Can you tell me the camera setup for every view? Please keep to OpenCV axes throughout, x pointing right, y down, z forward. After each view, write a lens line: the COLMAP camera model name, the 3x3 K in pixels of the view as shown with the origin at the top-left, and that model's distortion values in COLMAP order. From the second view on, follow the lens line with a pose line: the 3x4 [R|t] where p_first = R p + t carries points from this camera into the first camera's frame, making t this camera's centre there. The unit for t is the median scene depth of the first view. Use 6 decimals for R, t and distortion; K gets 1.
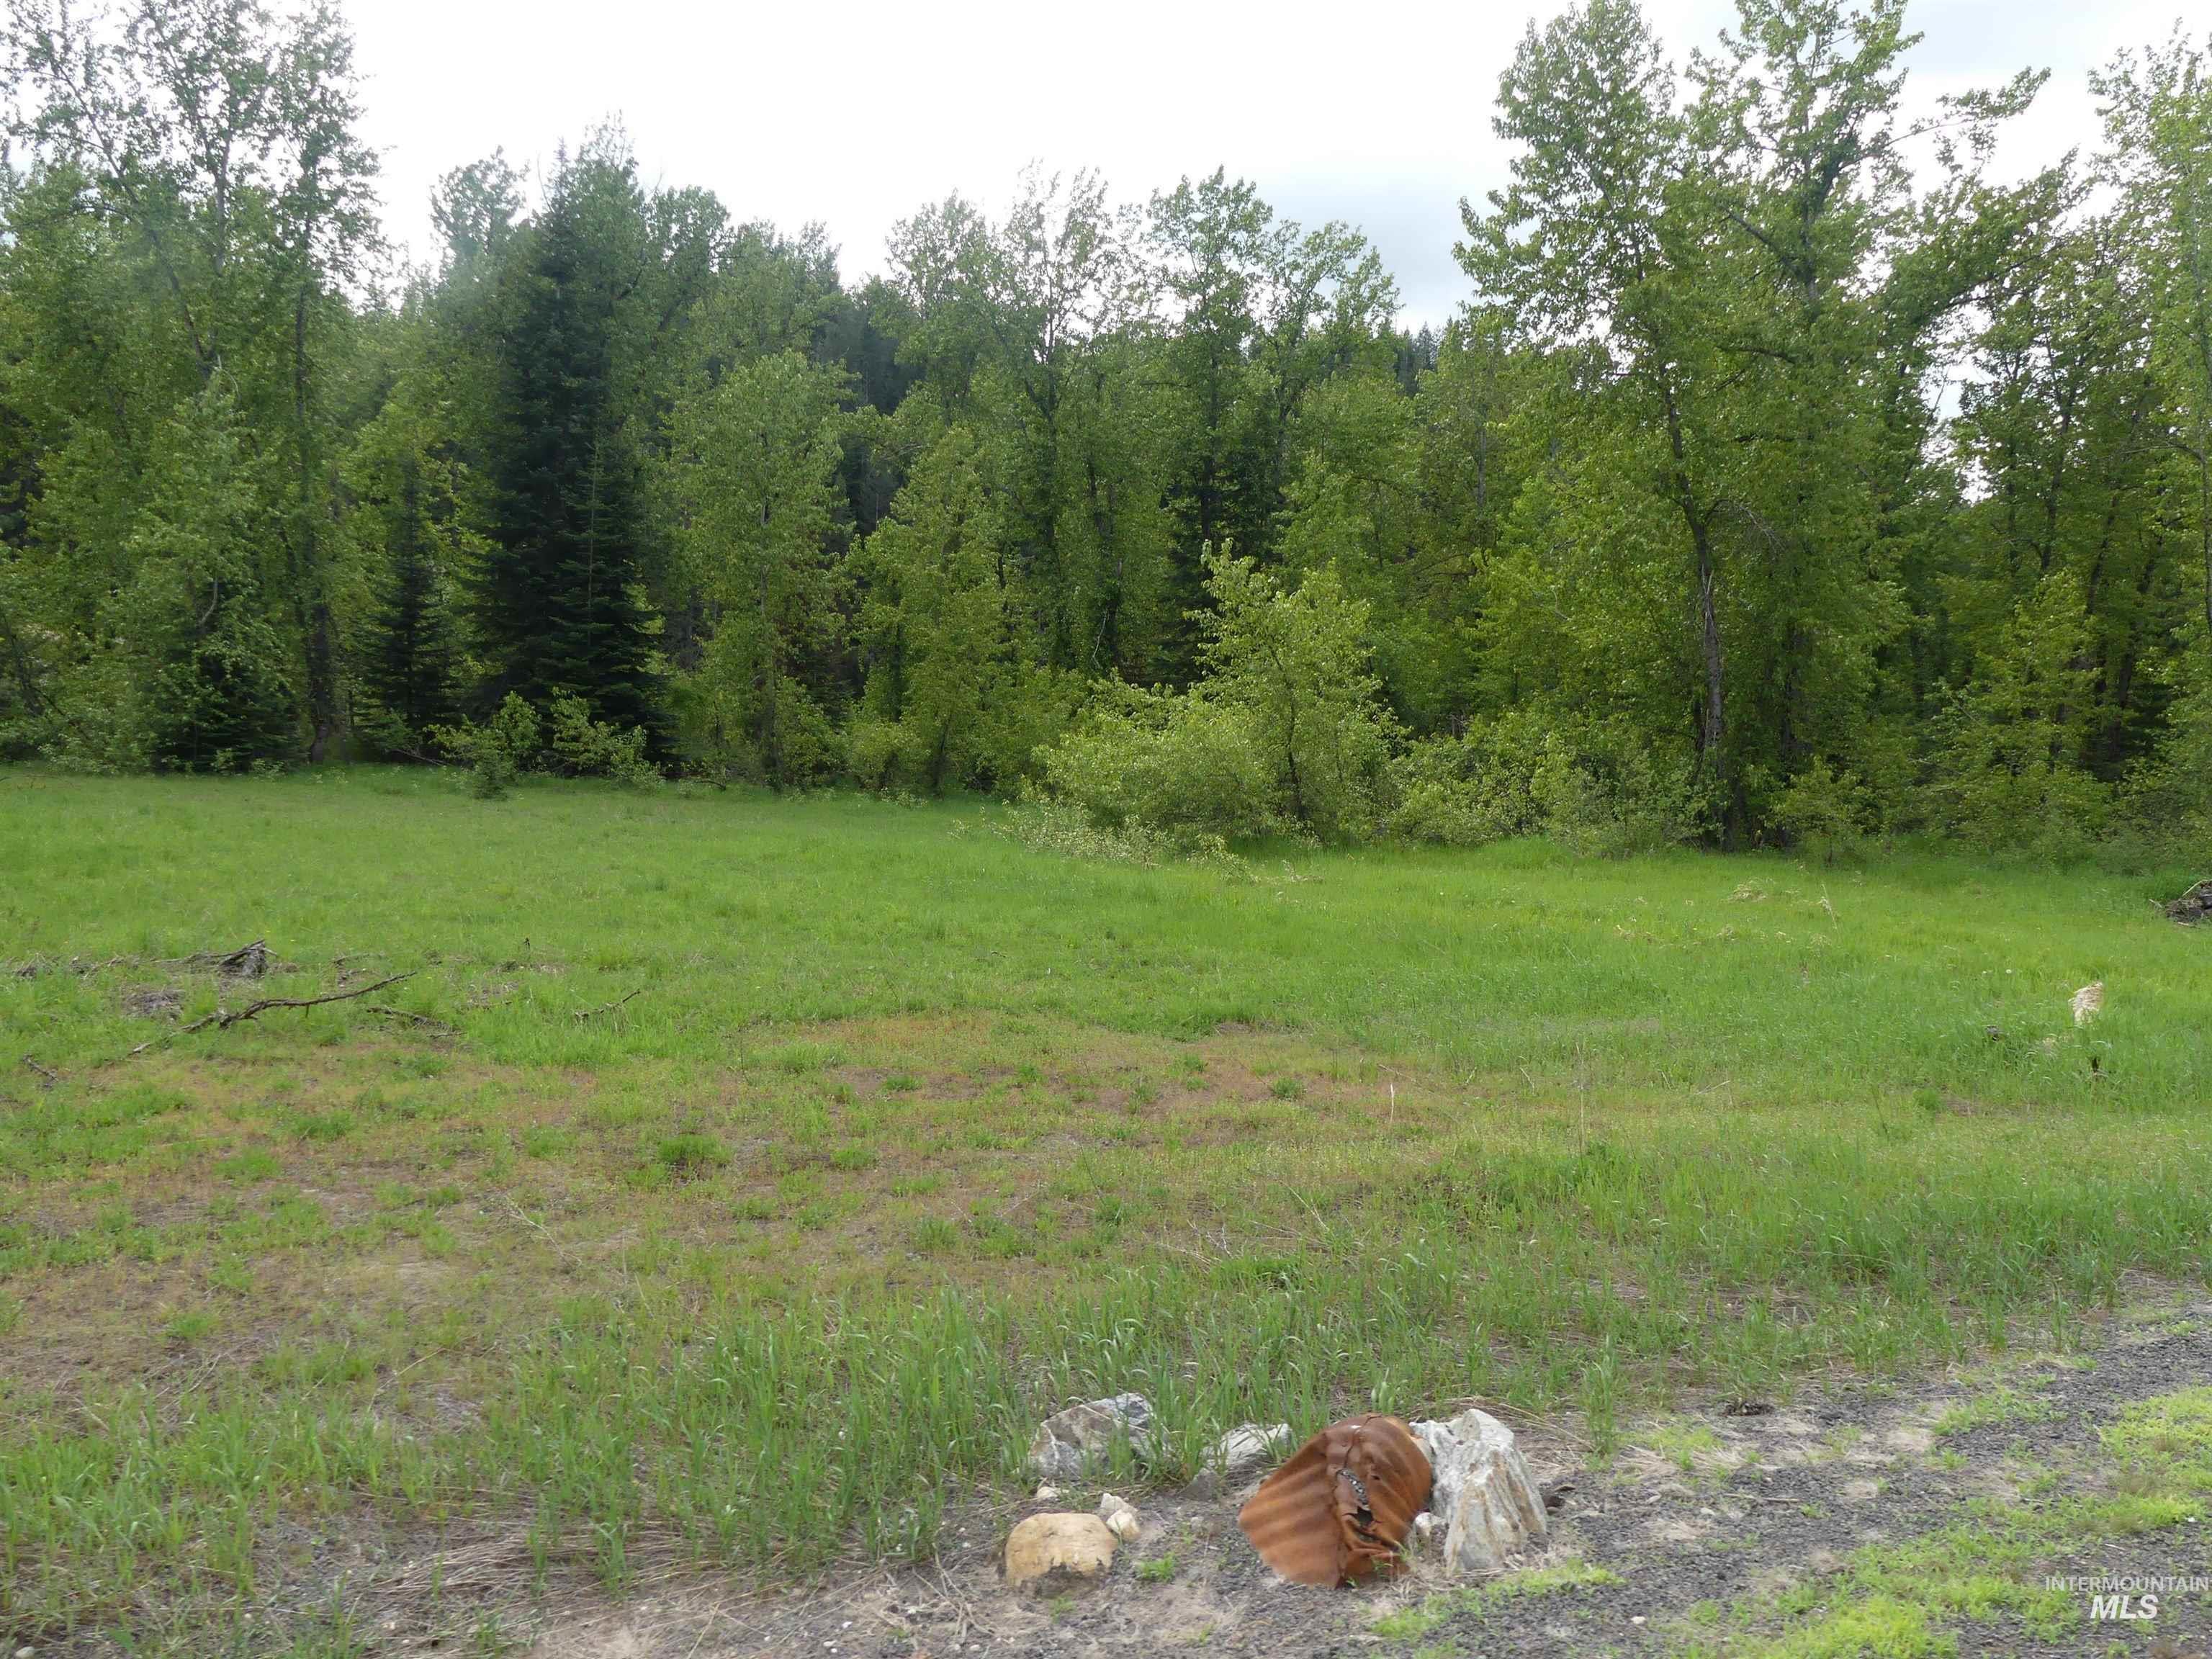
lens RADIAL K [[1675.1, 0, 1114.7], [0, 1675.1, 831.8], [0, 0, 1]] dist [-0.004311, -0.005932]
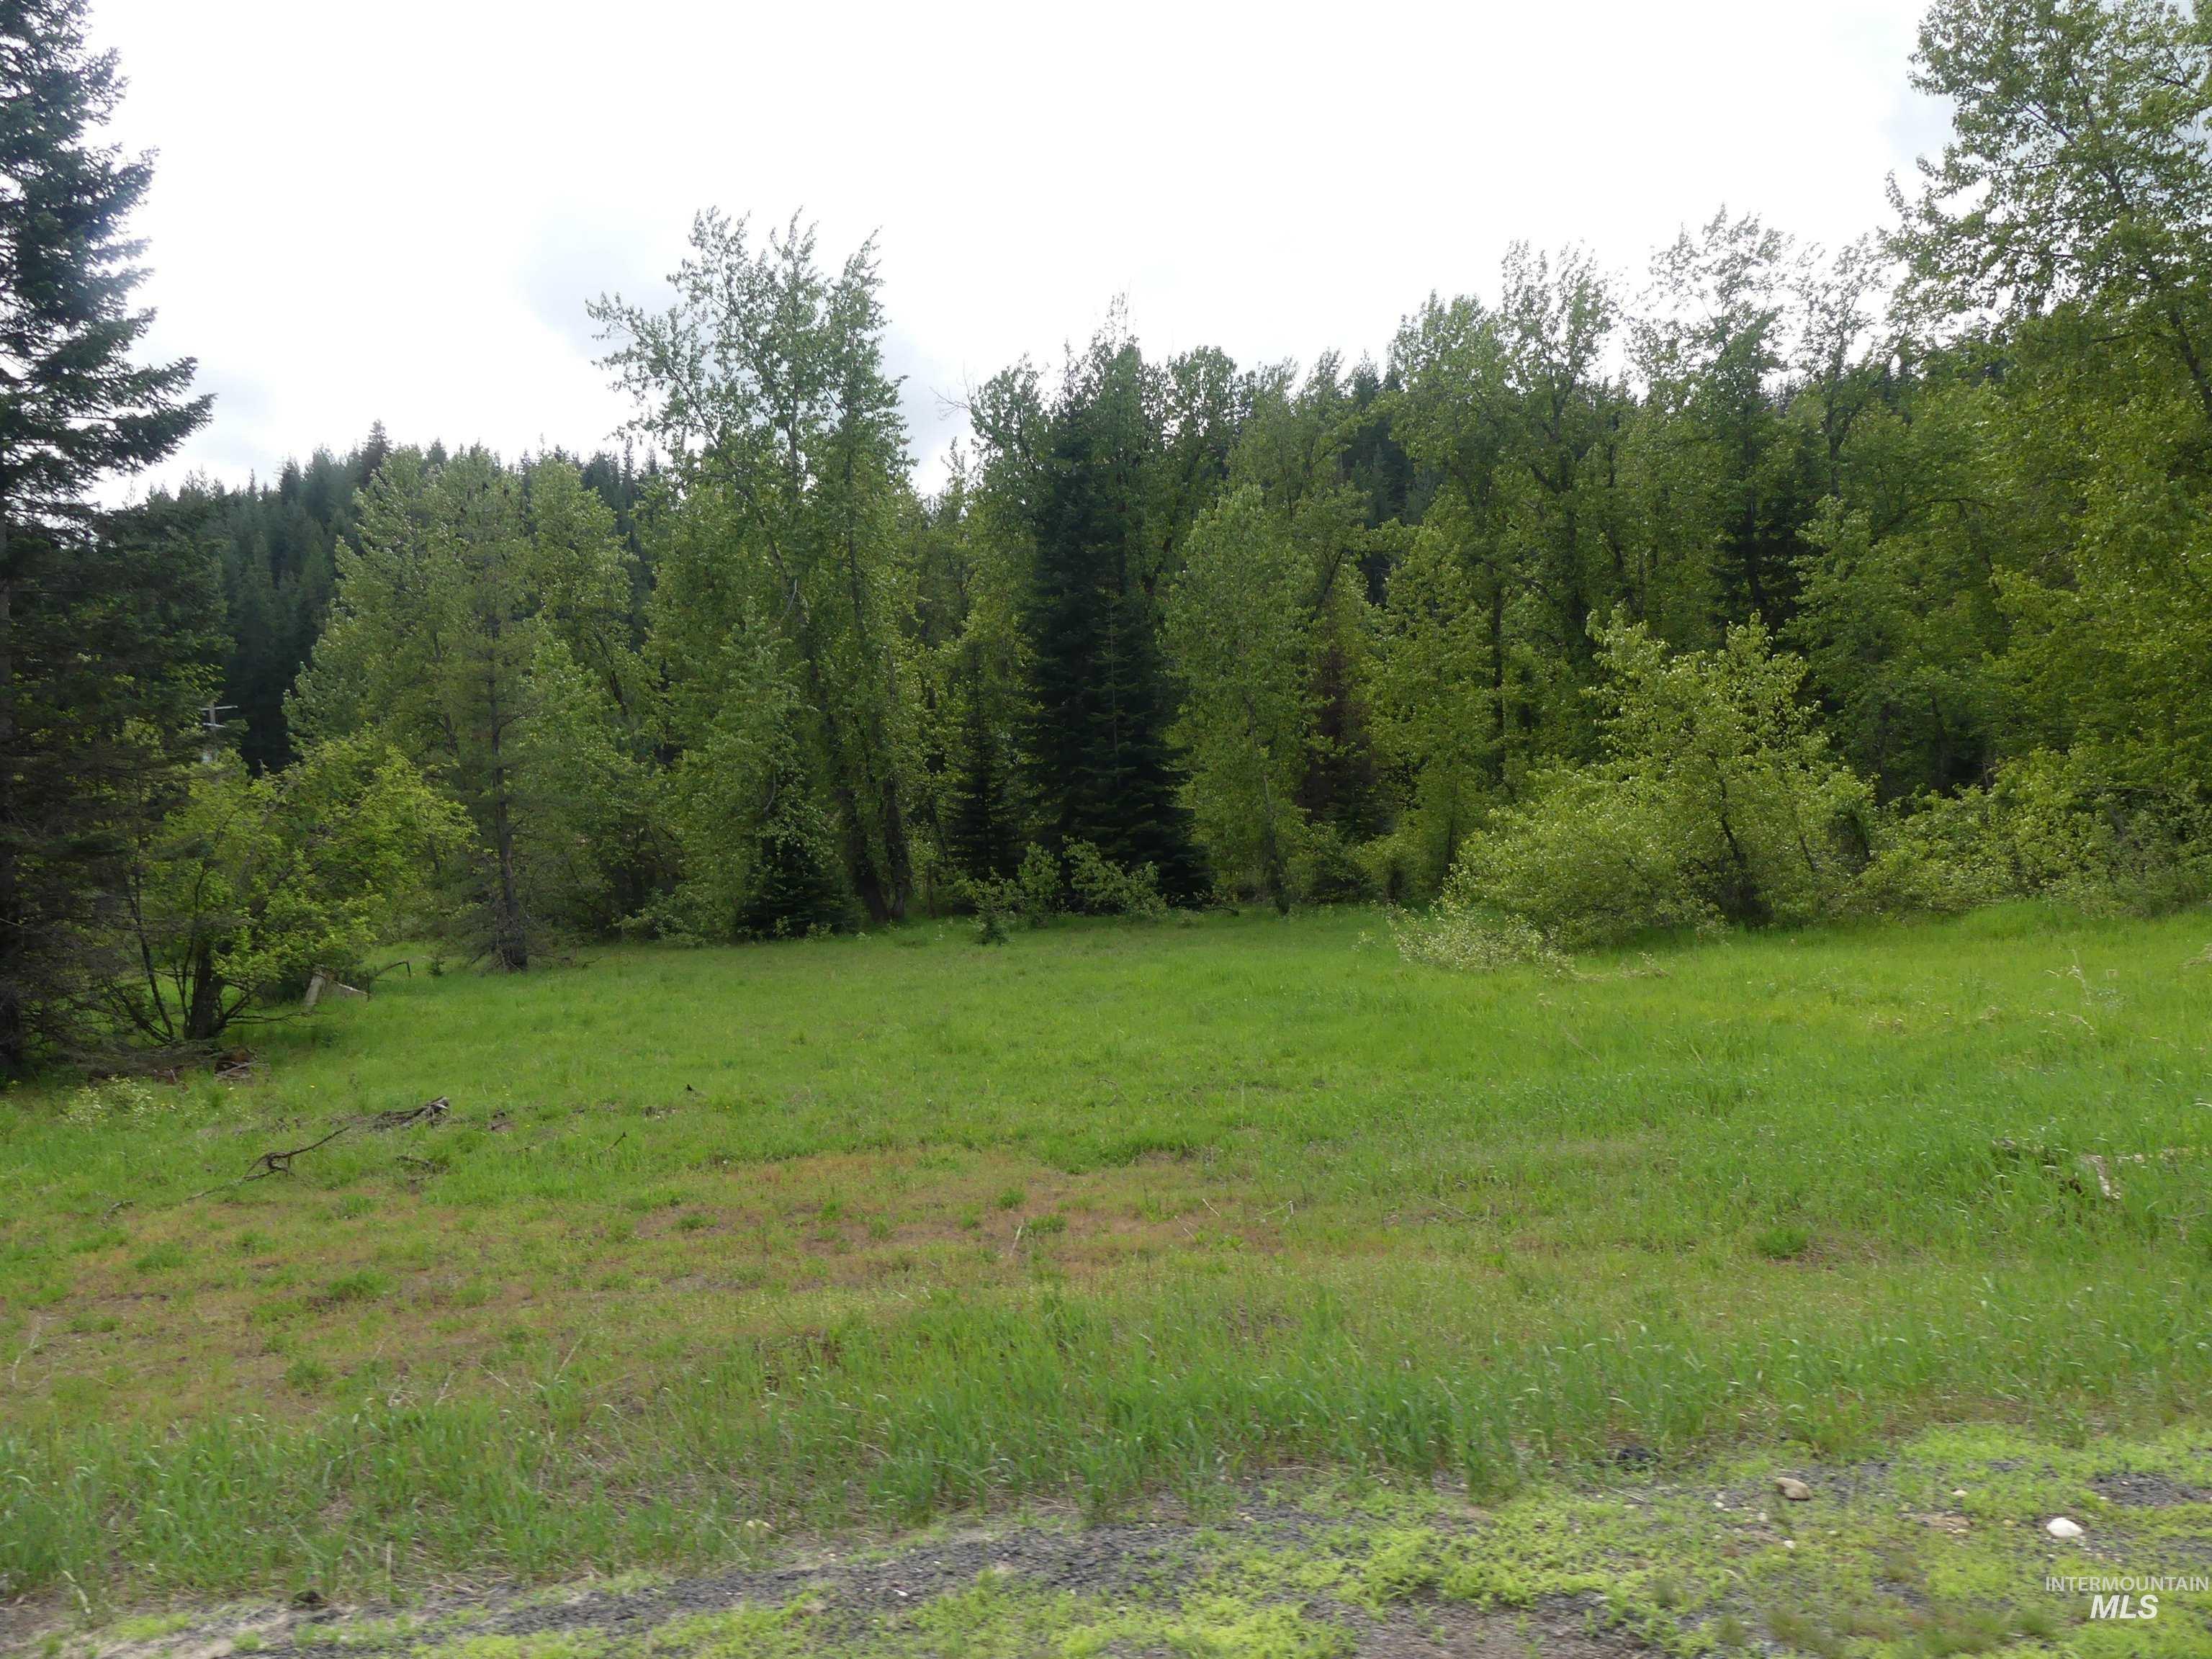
lens RADIAL K [[1675.1, 0, 1111.5], [0, 1675.1, 832.9], [0, 0, 1]] dist [-0.004311, -0.005932]
pose [[0.904153, -0.100991, -0.415100, 0.132680], [0.073115, 0.993901, -0.082553, 0.003901], [0.420905, 0.044291, 0.906023, 0.037306]]
